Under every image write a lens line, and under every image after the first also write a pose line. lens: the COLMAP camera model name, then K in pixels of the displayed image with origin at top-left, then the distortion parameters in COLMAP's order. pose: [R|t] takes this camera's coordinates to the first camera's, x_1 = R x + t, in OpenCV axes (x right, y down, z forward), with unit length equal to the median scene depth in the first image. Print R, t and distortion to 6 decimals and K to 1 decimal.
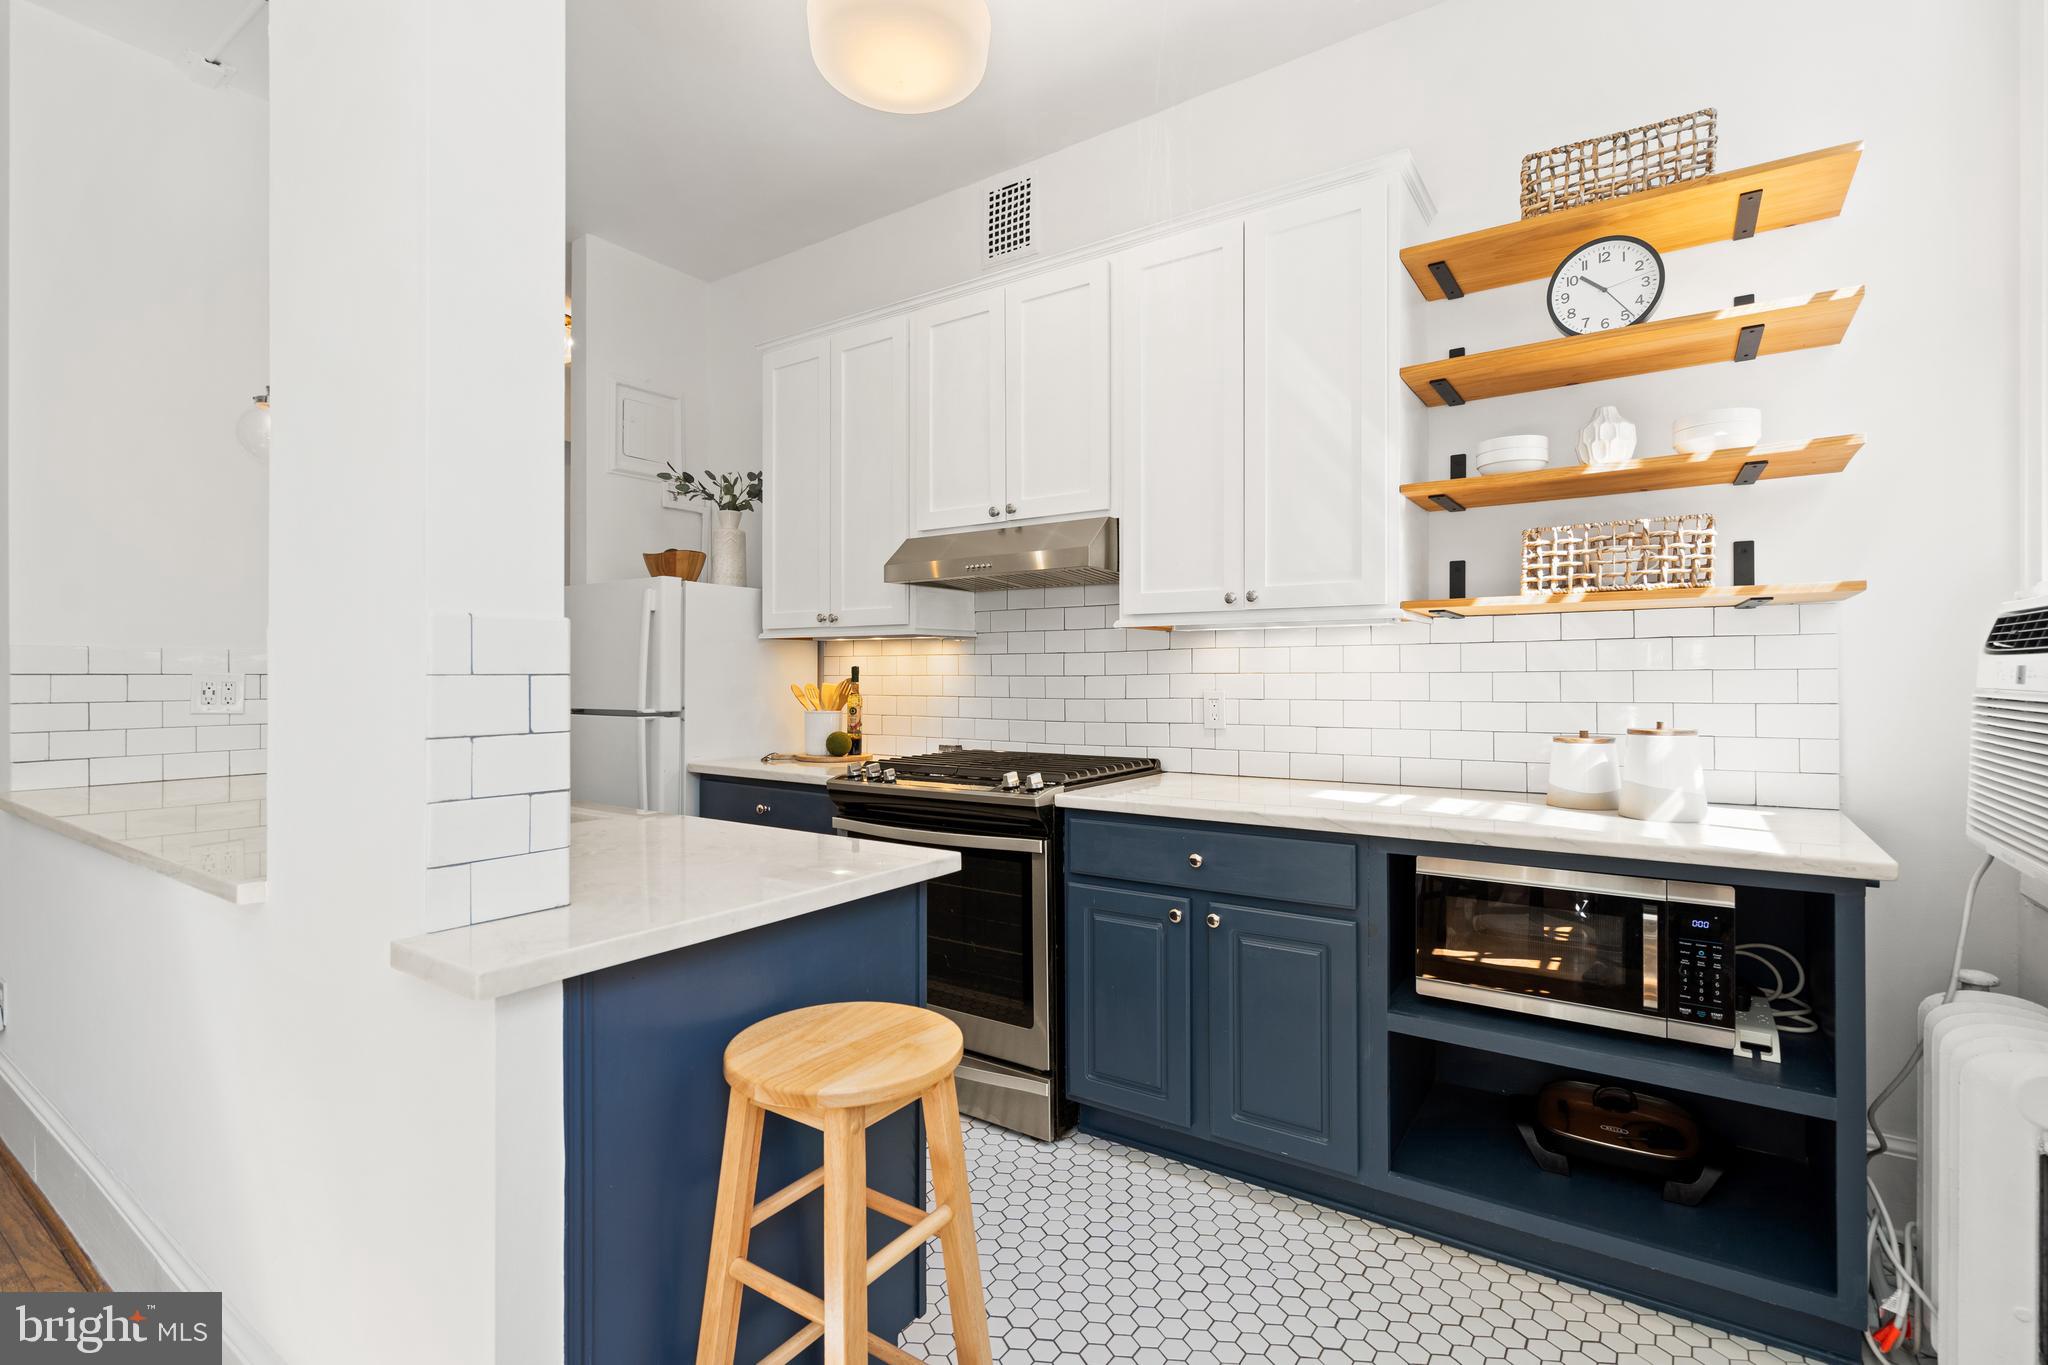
lens RADIAL K [[941.8, 0, 1019.5], [0, 941.8, 671.0], [0, 0, 1]] dist [-0.001400, -0.000731]
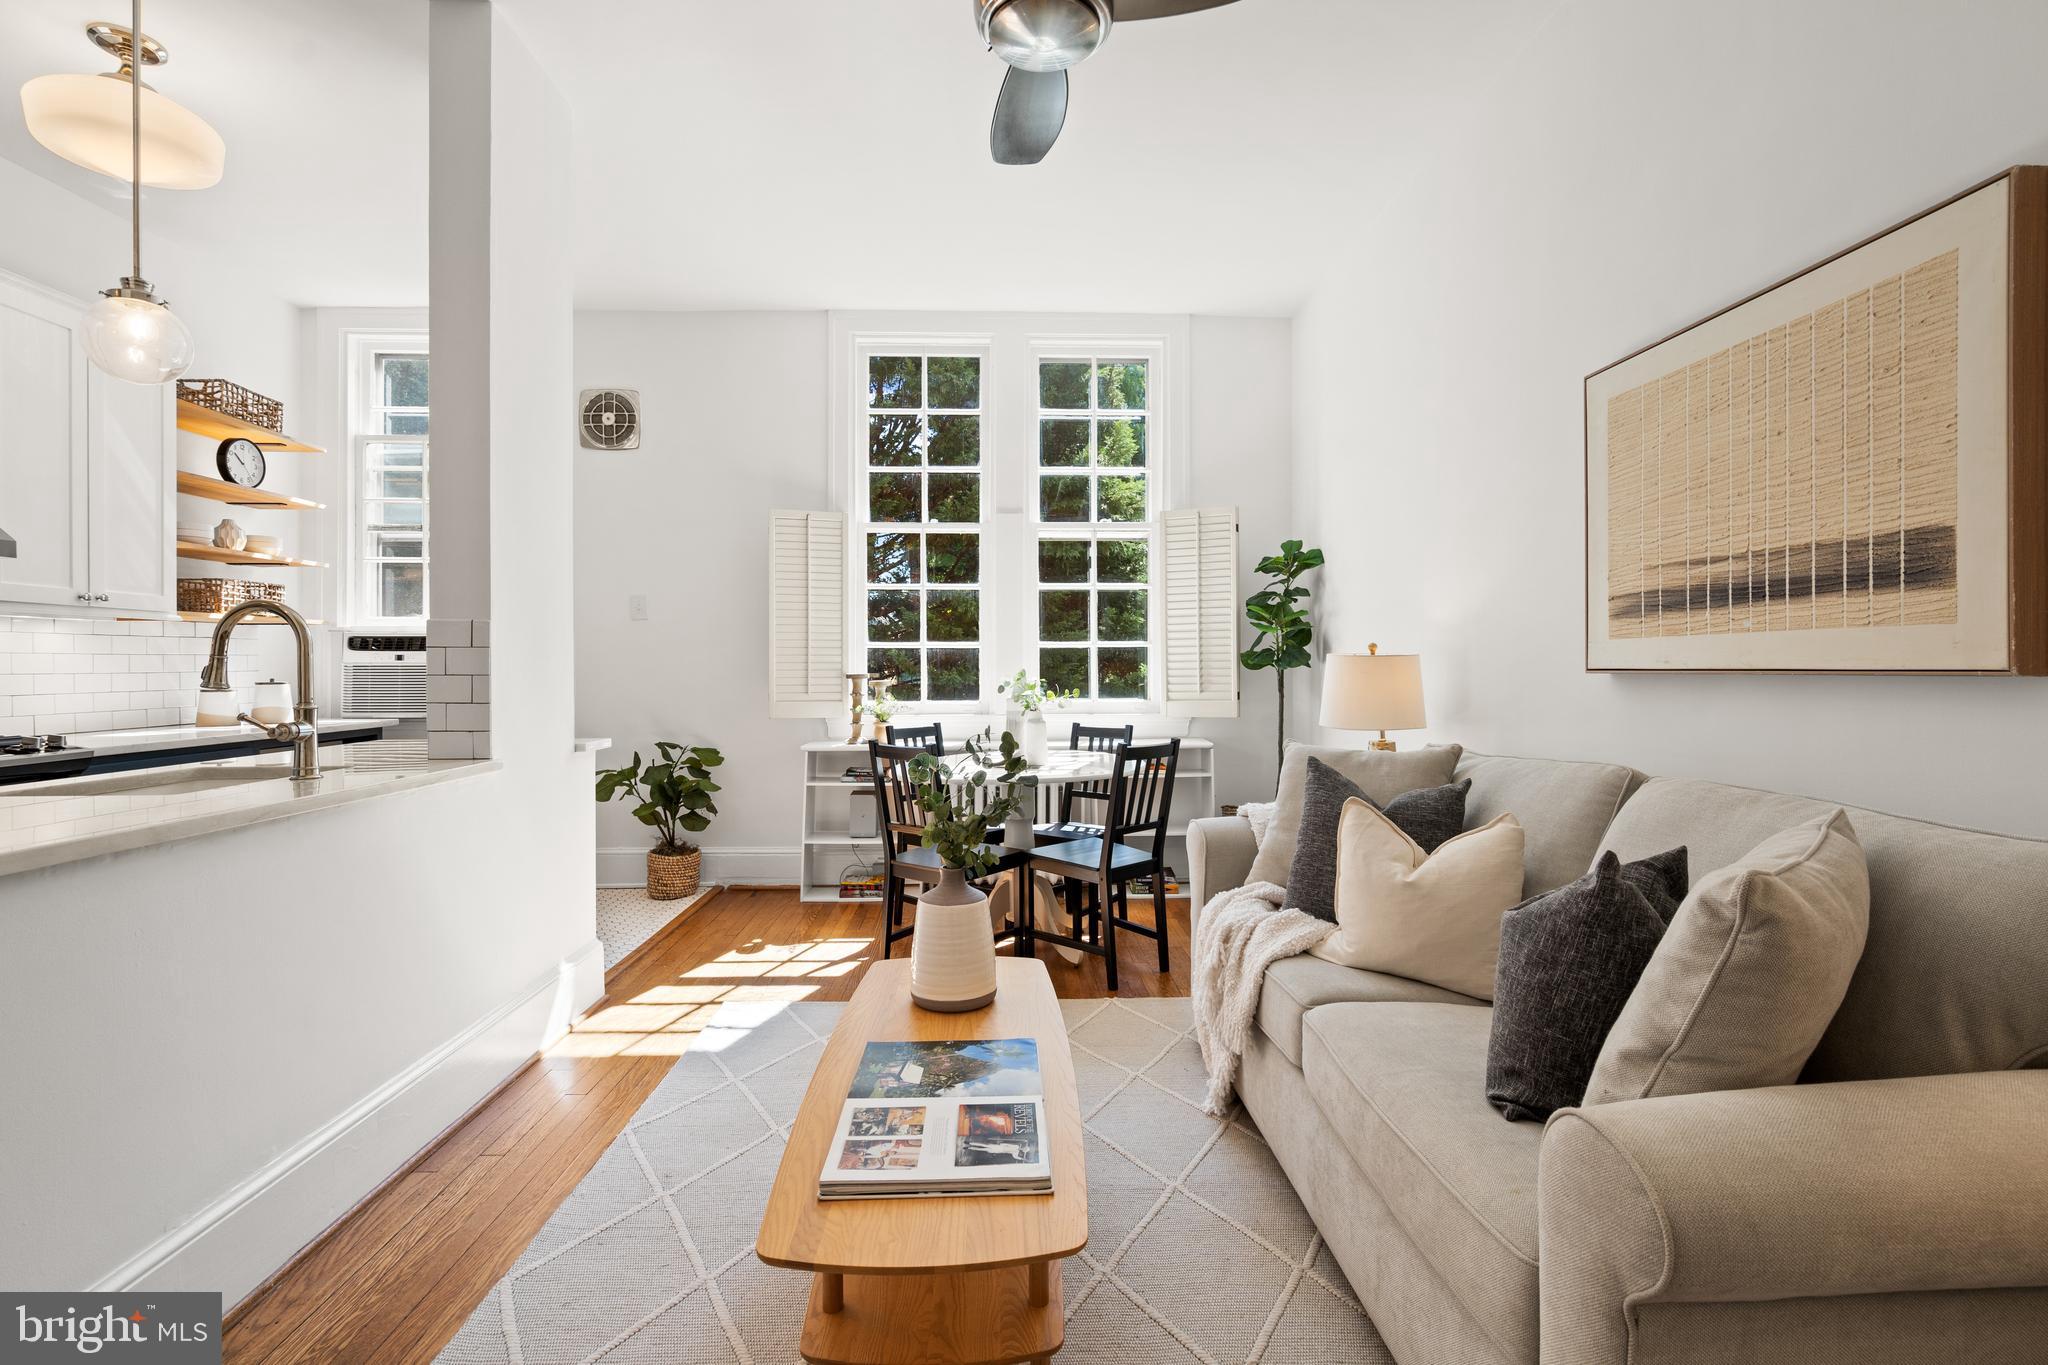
lens RADIAL K [[930.3, 0, 1023.2], [0, 930.3, 666.9], [0, 0, 1]] dist [-0.002151, 0.000196]
pose [[-0.602616, 0.003115, 0.798025, -1.680981], [0.001984, 0.999995, -0.002405, 0.029757], [-0.798029, 0.000134, -0.602619, 0.745324]]
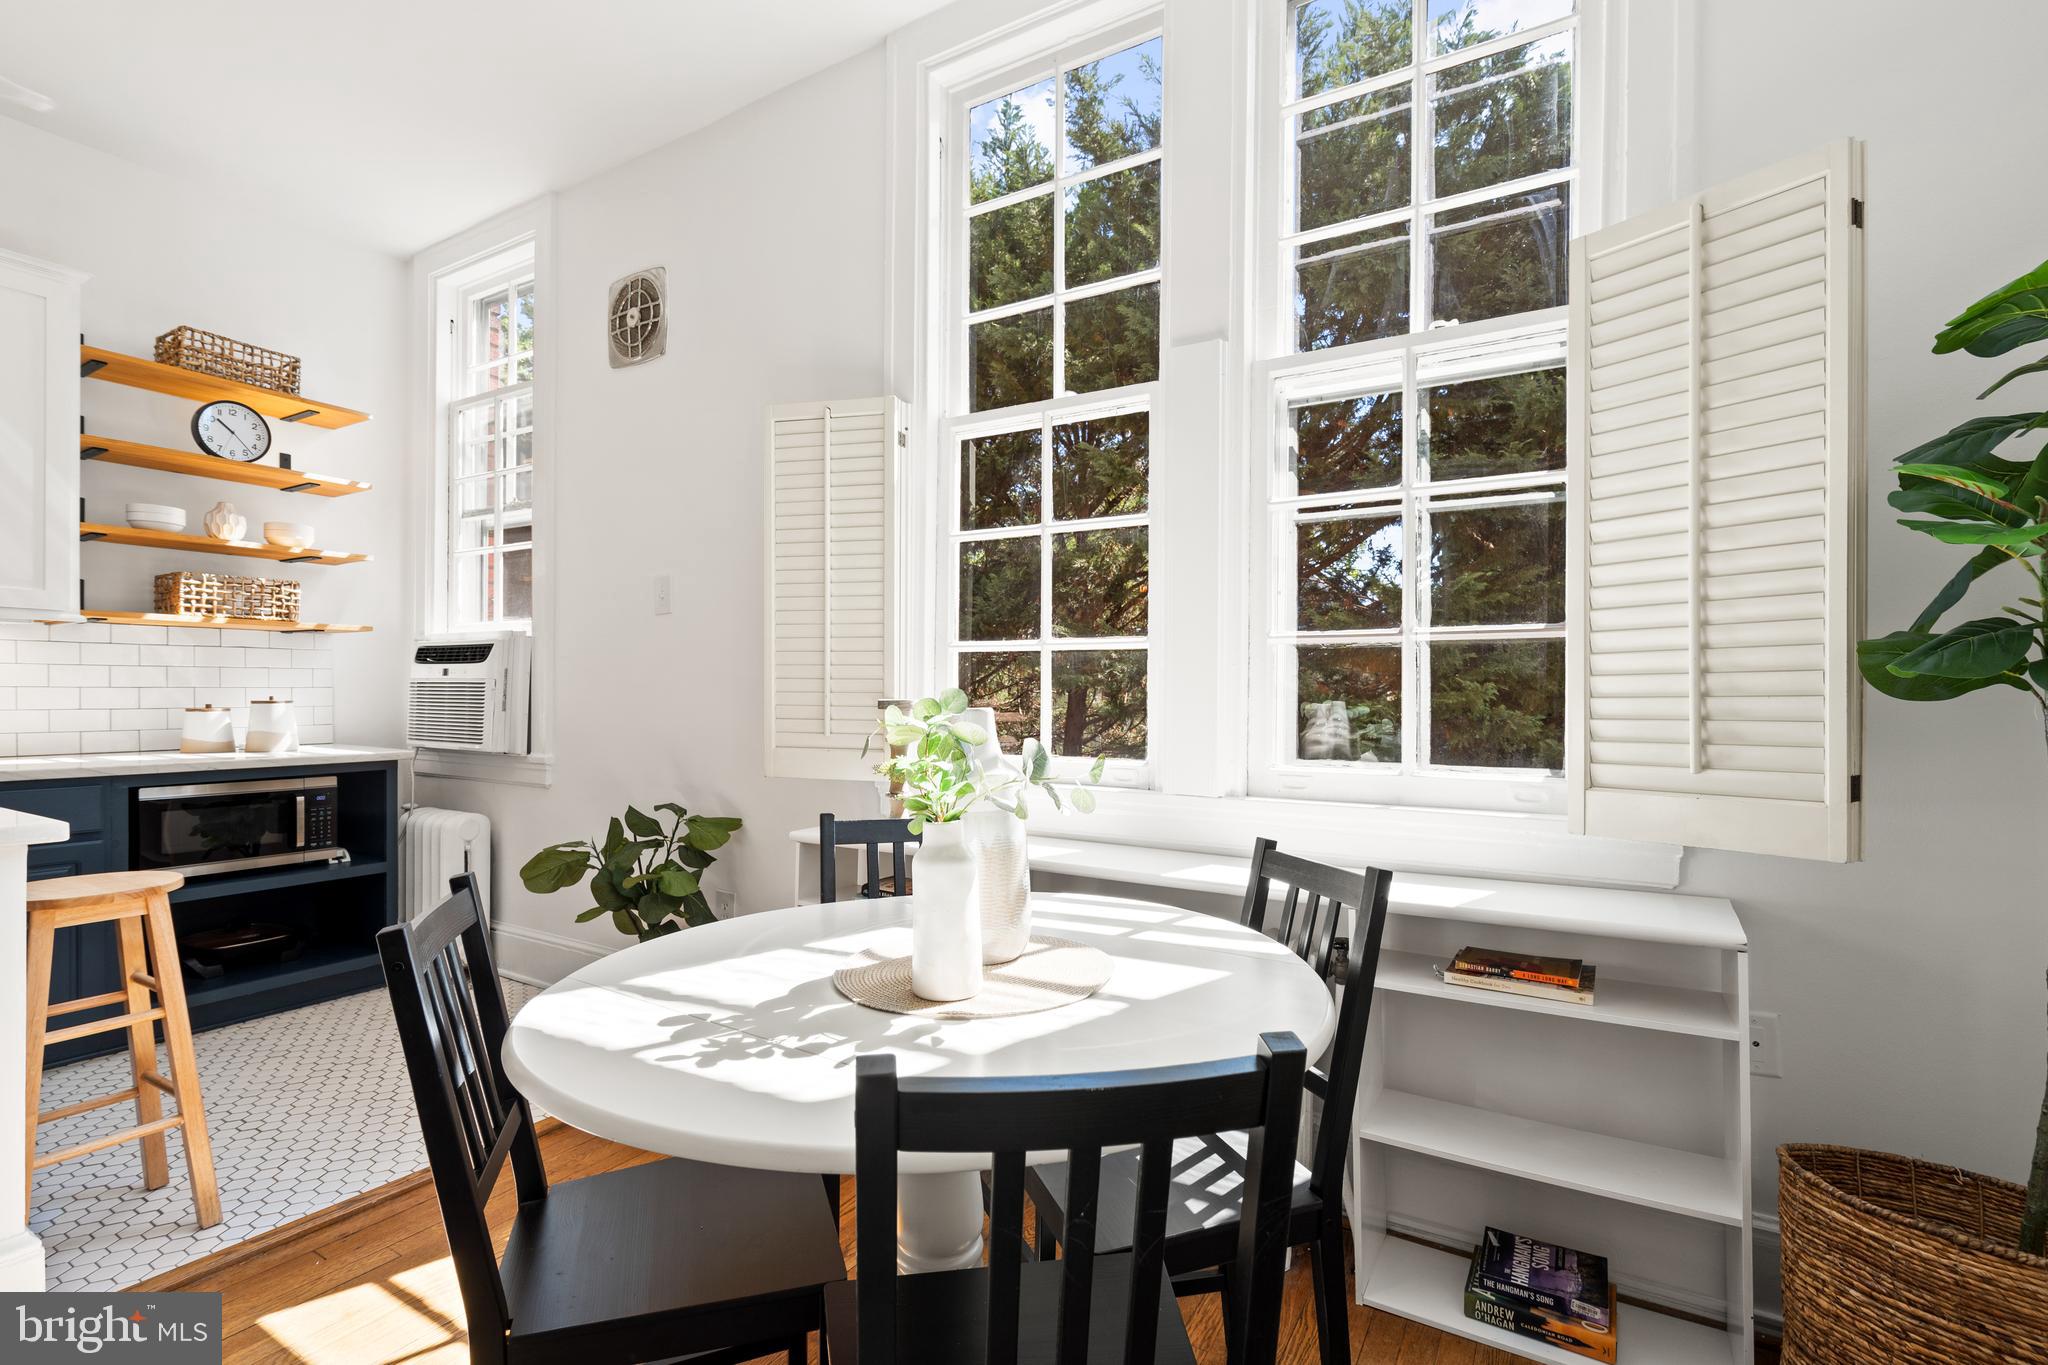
lens RADIAL K [[939.3, 0, 1026.0], [0, 939.3, 698.3], [0, 0, 1]] dist [-0.002388, -0.000005]
pose [[-0.071565, -0.003618, 0.997429, -0.946949], [-0.008472, 0.999960, 0.003019, 0.033500], [-0.997400, -0.008234, -0.071593, -0.223363]]
